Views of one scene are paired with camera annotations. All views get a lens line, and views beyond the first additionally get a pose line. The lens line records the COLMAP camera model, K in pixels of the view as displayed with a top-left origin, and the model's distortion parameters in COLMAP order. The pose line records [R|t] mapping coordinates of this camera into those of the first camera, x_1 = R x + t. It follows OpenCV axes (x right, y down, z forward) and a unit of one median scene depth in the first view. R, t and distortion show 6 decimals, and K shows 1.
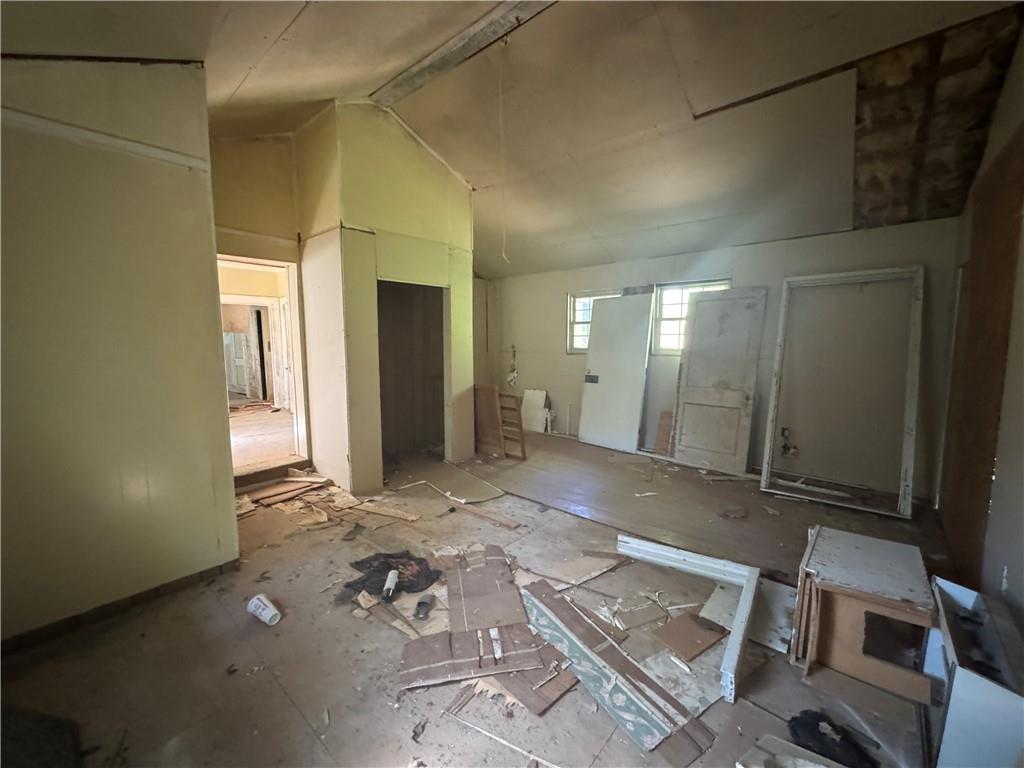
lens RADIAL K [[408.9, 0, 513.1], [0, 408.9, 383.9], [0, 0, 1]] dist [-0.000414, -0.000034]
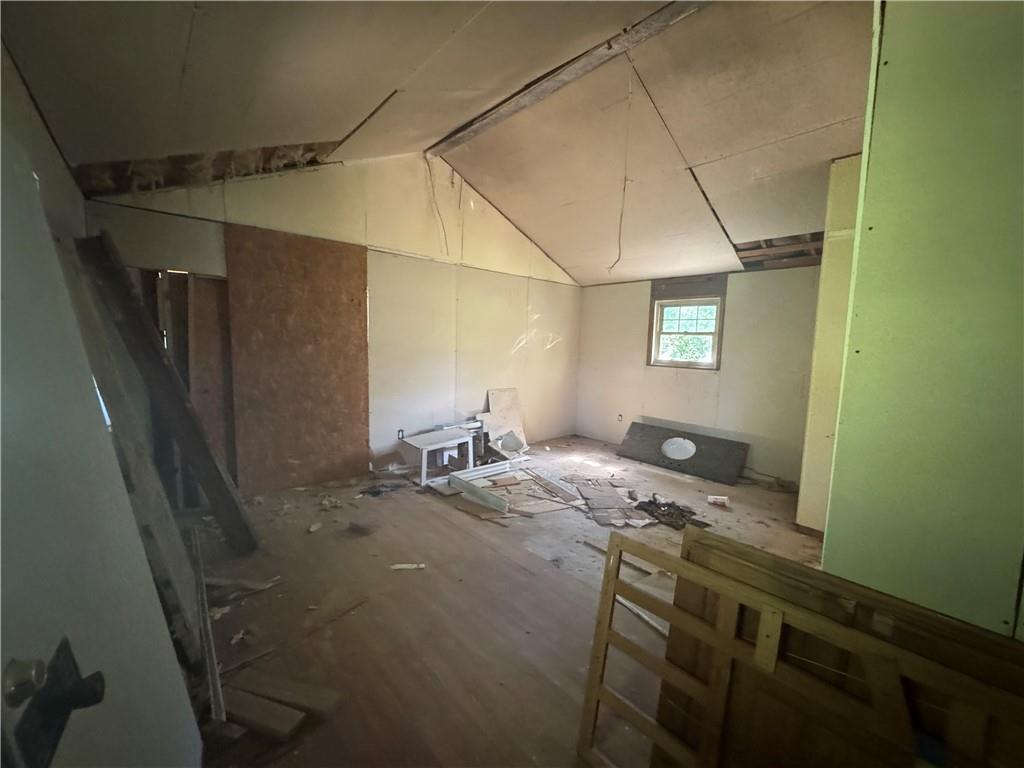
lens RADIAL K [[409.4, 0, 512.0], [0, 409.4, 384.0], [0, 0, 1]] dist [-0.001924, 0.000205]
pose [[-0.992227, -0.035418, 0.119295, 0.112807], [-0.009860, 0.978003, 0.208355, -0.307750], [-0.124050, 0.205560, -0.970751, 2.495356]]
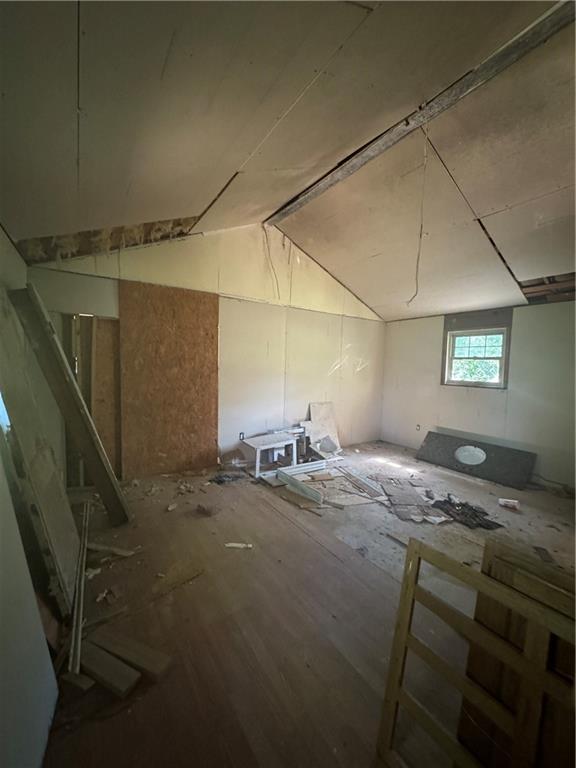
lens RADIAL K [[307.1, 0, 290.1], [0, 307.1, 384.5], [0, 0, 1]] dist [-0.001924, 0.000205]
pose [[-0.966219, -0.036355, 0.255145, 0.098424], [0.006001, 0.986558, 0.163299, -0.286739], [-0.257652, 0.159314, -0.953013, 2.400647]]
